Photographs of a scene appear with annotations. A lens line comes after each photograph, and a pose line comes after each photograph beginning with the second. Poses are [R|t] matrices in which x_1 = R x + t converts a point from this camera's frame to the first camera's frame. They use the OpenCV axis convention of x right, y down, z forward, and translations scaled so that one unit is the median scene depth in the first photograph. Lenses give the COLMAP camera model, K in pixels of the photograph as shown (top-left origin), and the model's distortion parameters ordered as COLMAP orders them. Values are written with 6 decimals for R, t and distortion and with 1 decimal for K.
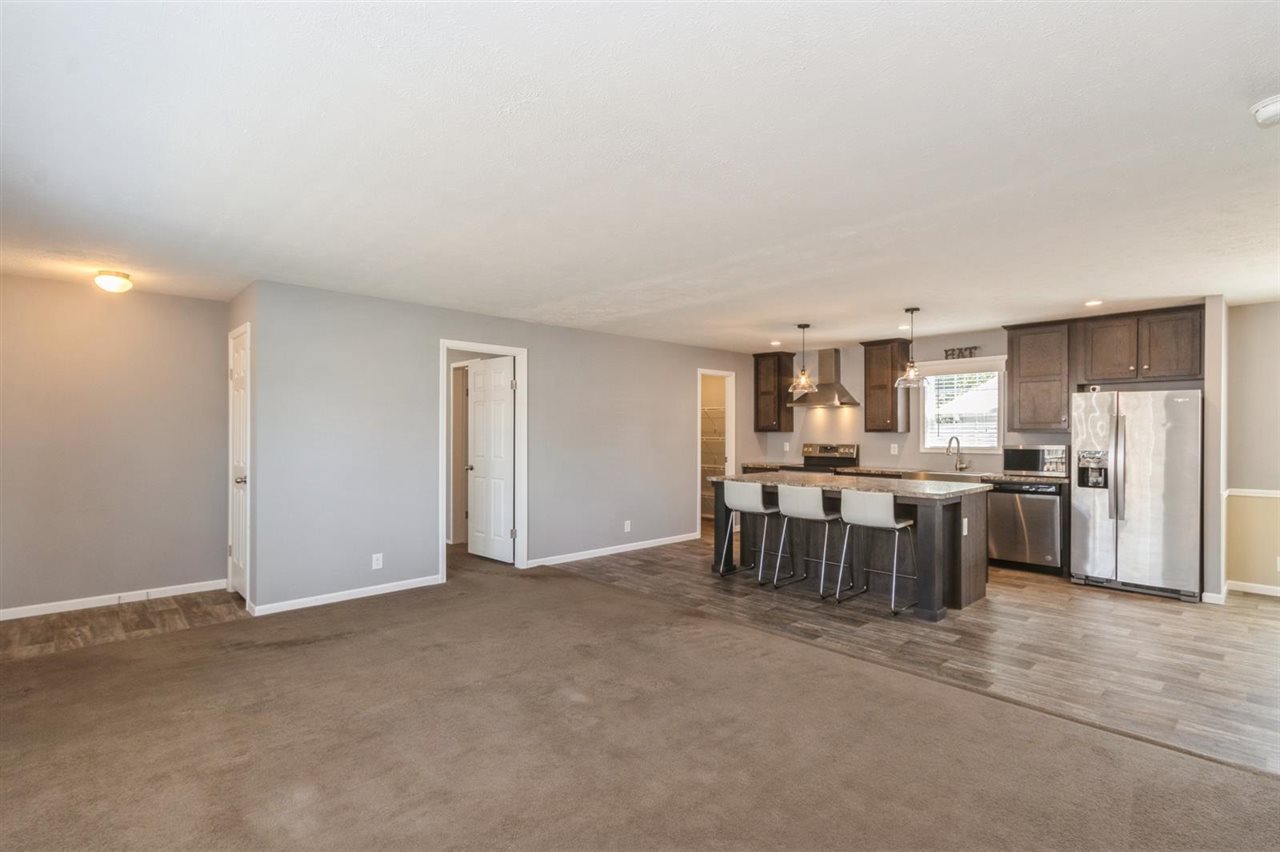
lens RADIAL K [[609.2, 0, 627.8], [0, 609.2, 432.4], [0, 0, 1]] dist [0.005096, -0.000412]
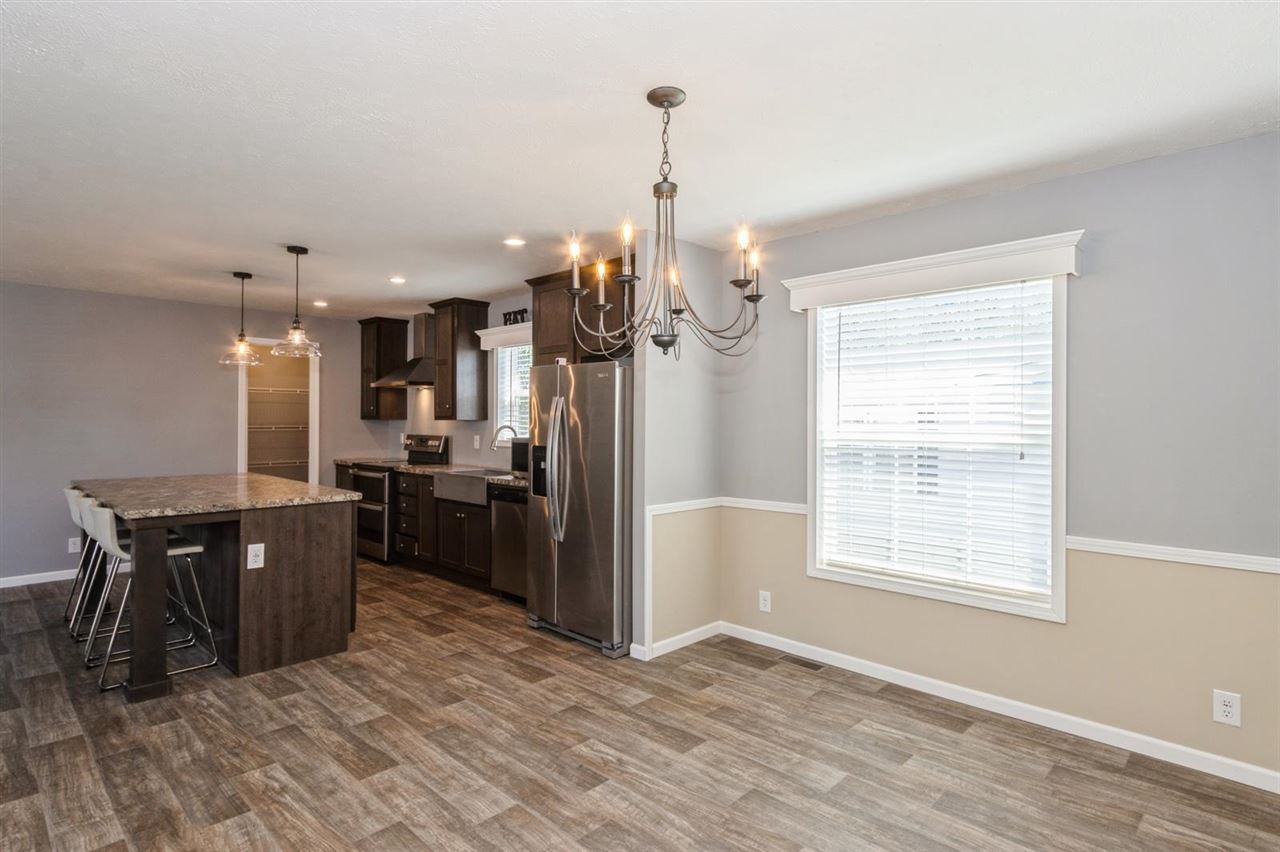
lens RADIAL K [[661.2, 0, 637.6], [0, 661.2, 415.3], [0, 0, 1]] dist [0.005612, 0.002096]
pose [[0.998928, 0.003657, 0.046142, 0.730283], [-0.003268, 0.999958, -0.008507, 0.000207], [-0.046171, 0.008347, 0.998899, 0.175723]]
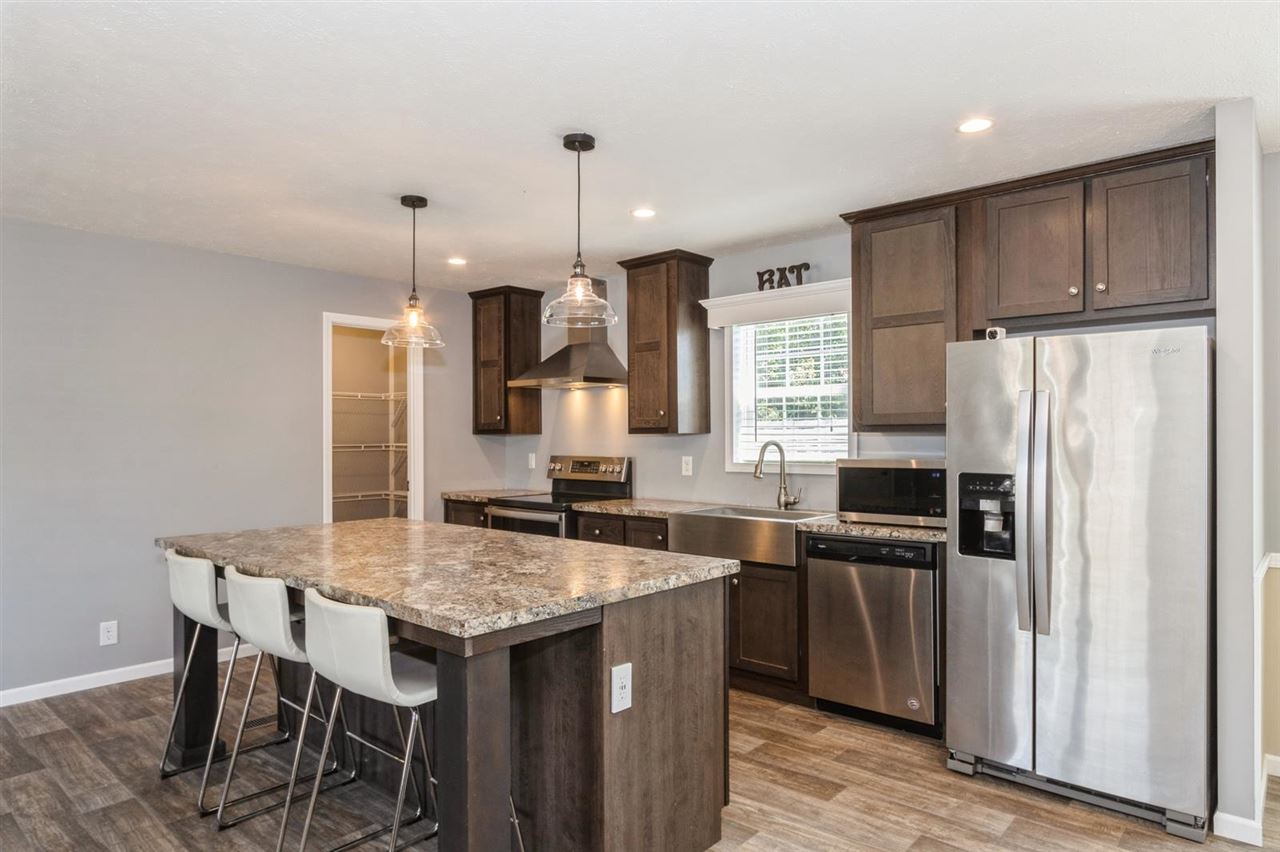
lens RADIAL K [[767.1, 0, 629.4], [0, 767.1, 432.0], [0, 0, 1]] dist [-0.005267, -0.003635]
pose [[0.995992, -0.004449, 0.089335, 0.397226], [0.004979, 0.999971, -0.005705, 0.002314], [-0.089307, 0.006127, 0.995985, 0.413181]]
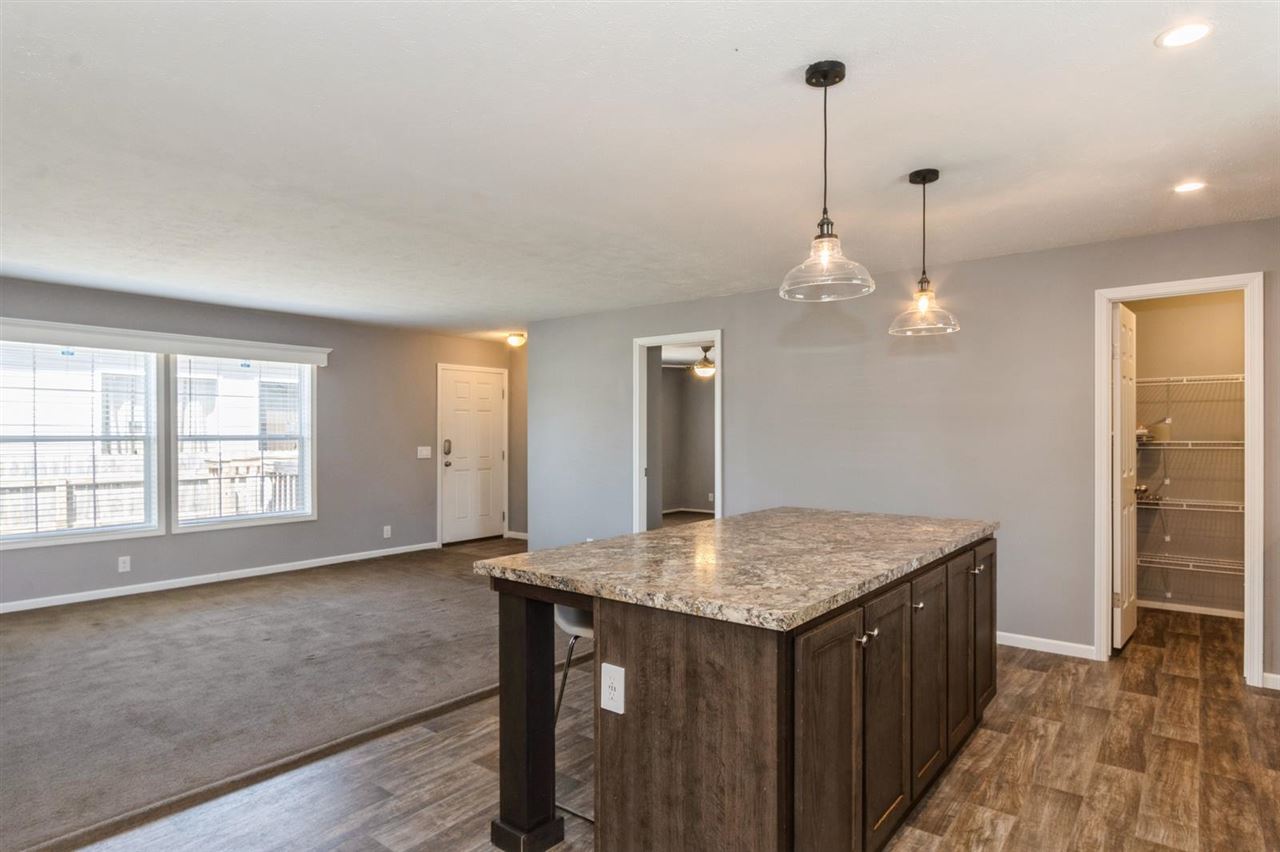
lens RADIAL K [[699.9, 0, 636.4], [0, 699.9, 432.4], [0, 0, 1]] dist [-0.004975, -0.005157]
pose [[0.153002, -0.002714, -0.988222, 0.741387], [0.001825, 0.999995, -0.002464, 0.003409], [0.988224, -0.001426, 0.153006, 0.730979]]
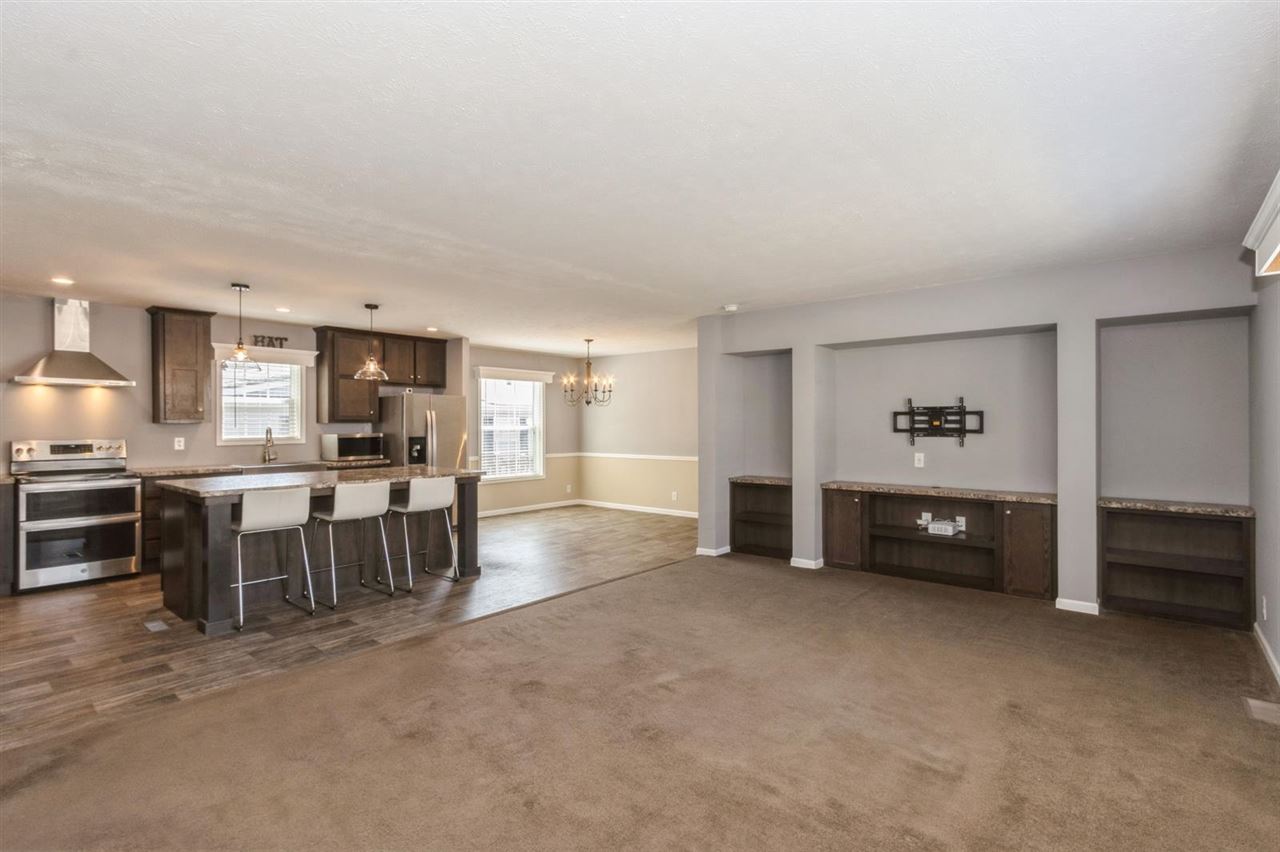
lens RADIAL K [[609.2, 0, 635.5], [0, 609.2, 439.2], [0, 0, 1]] dist [0.005096, -0.000412]
pose [[-0.115416, -0.027962, 0.992924, -0.548186], [-0.000857, 0.999606, 0.028051, -0.002045], [-0.993317, 0.002387, -0.115395, 0.587830]]
